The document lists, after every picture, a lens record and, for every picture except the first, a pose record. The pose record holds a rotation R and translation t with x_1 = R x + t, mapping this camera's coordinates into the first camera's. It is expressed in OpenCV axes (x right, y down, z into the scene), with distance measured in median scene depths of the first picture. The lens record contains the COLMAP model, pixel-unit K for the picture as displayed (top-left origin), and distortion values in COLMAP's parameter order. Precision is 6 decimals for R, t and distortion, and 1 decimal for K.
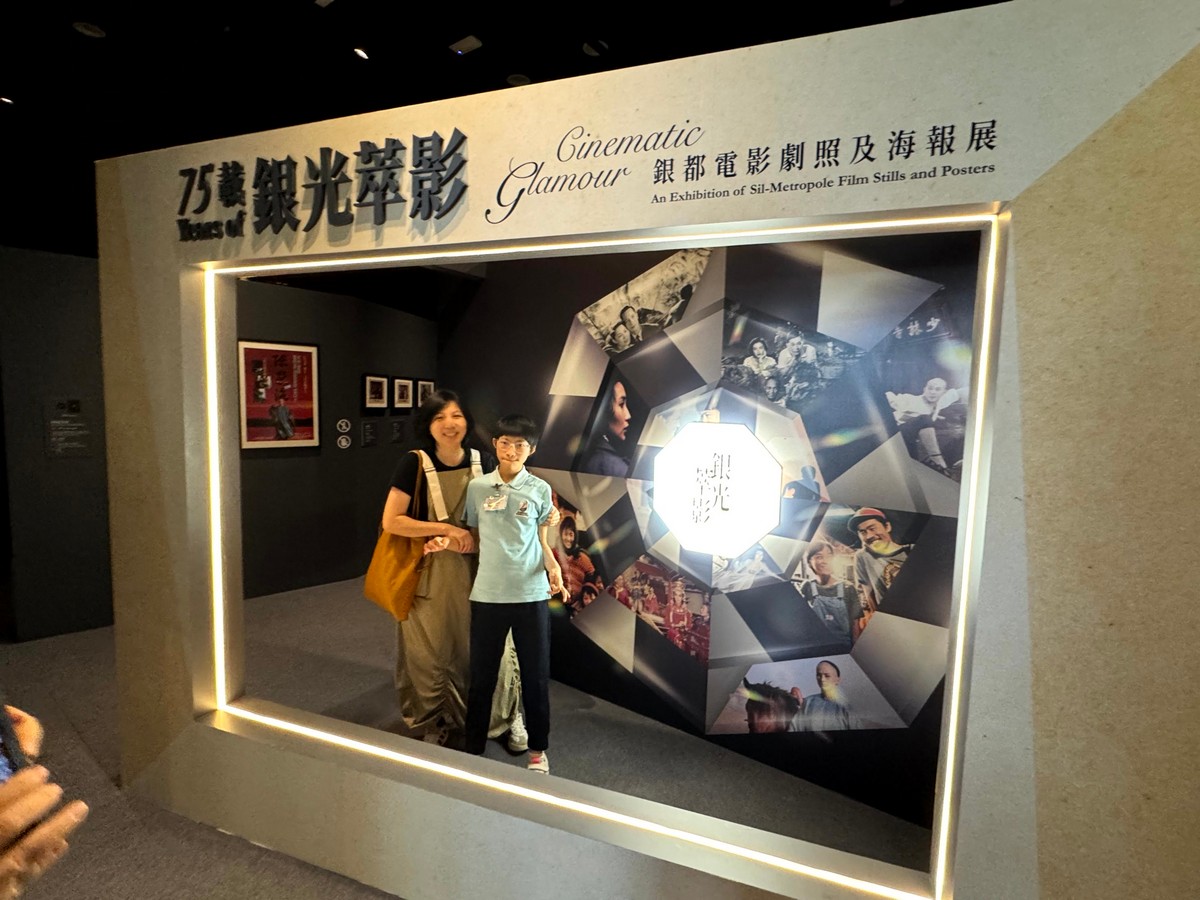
lens RADIAL K [[600.6, 0, 595.0], [0, 600.6, 450.7], [0, 0, 1]] dist [-0.001647, -0.000079]
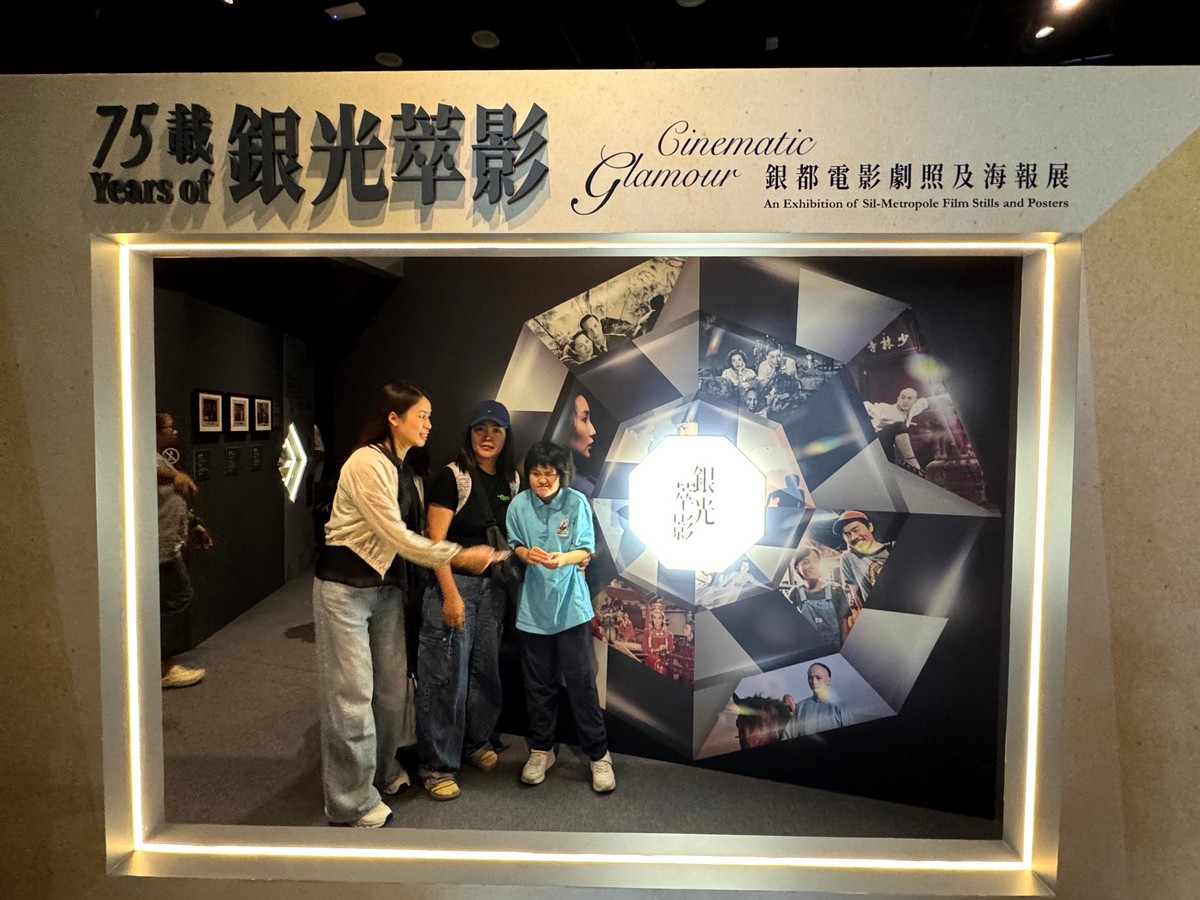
lens RADIAL K [[636.0, 0, 600.8], [0, 636.0, 448.0], [0, 0, 1]] dist [-0.000258, -0.001022]
pose [[0.945534, -0.032938, 0.323854, -0.326578], [0.045684, 0.998449, -0.031832, -0.000046], [-0.322303, 0.044893, 0.945571, 0.078742]]
